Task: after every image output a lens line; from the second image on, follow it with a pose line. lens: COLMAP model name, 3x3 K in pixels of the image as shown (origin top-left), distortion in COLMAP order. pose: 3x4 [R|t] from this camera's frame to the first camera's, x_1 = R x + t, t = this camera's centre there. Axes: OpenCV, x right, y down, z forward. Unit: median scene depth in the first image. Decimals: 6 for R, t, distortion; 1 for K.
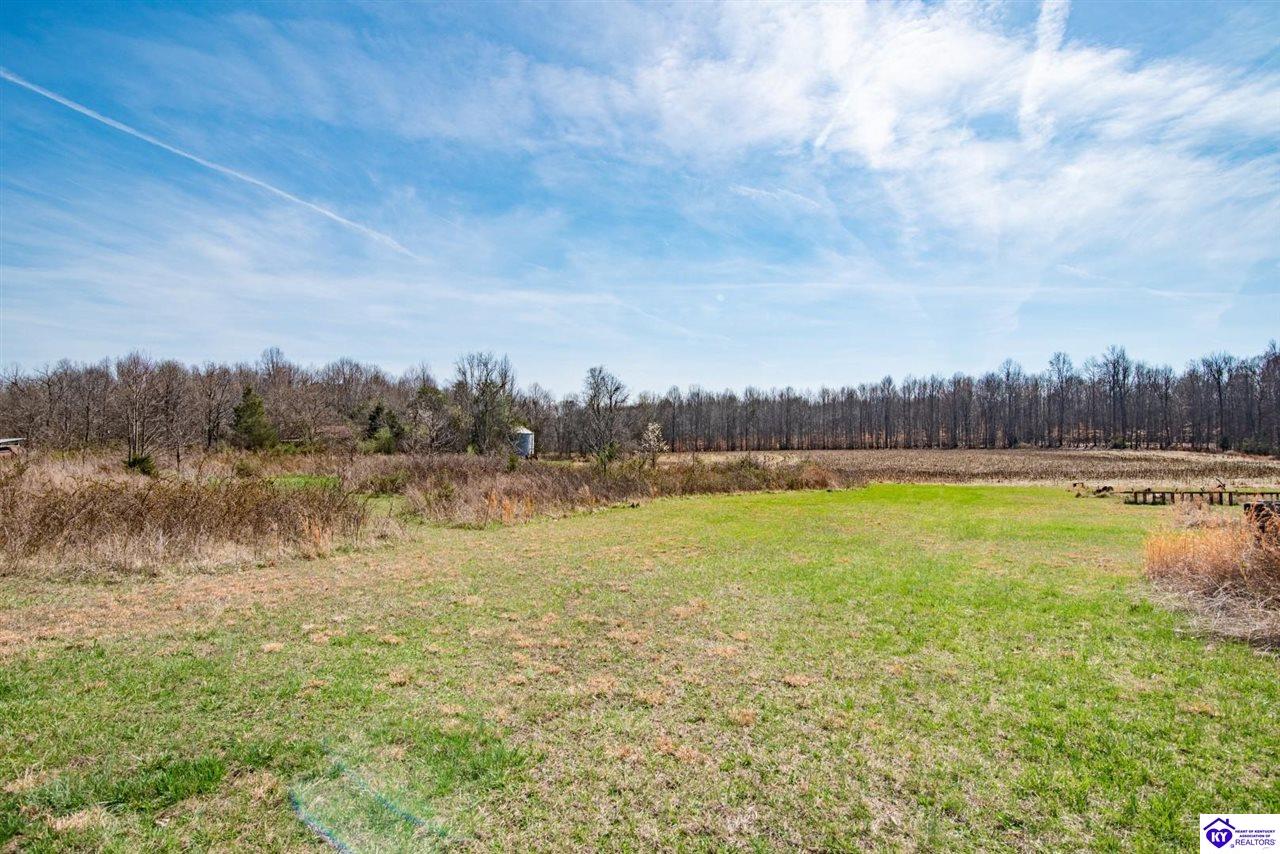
lens RADIAL K [[575.5, 0, 653.3], [0, 575.5, 428.5], [0, 0, 1]] dist [-0.001004, -0.001223]
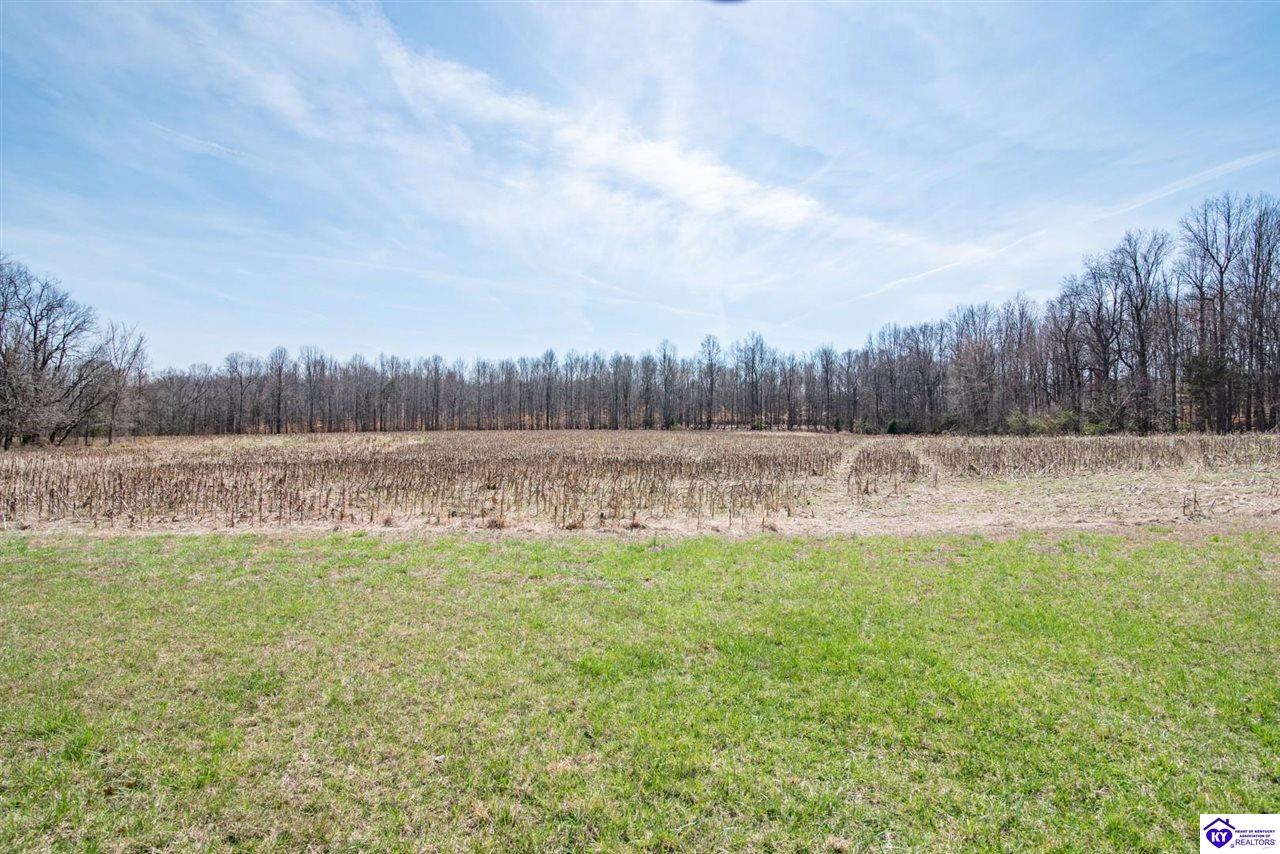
lens RADIAL K [[612.4, 0, 637.5], [0, 612.4, 434.3], [0, 0, 1]] dist [0.001153, -0.000075]
pose [[0.863134, -0.003190, 0.504964, 0.055771], [-0.014274, 0.999426, 0.030713, 0.010429], [-0.504773, -0.033717, 0.862594, 0.134471]]
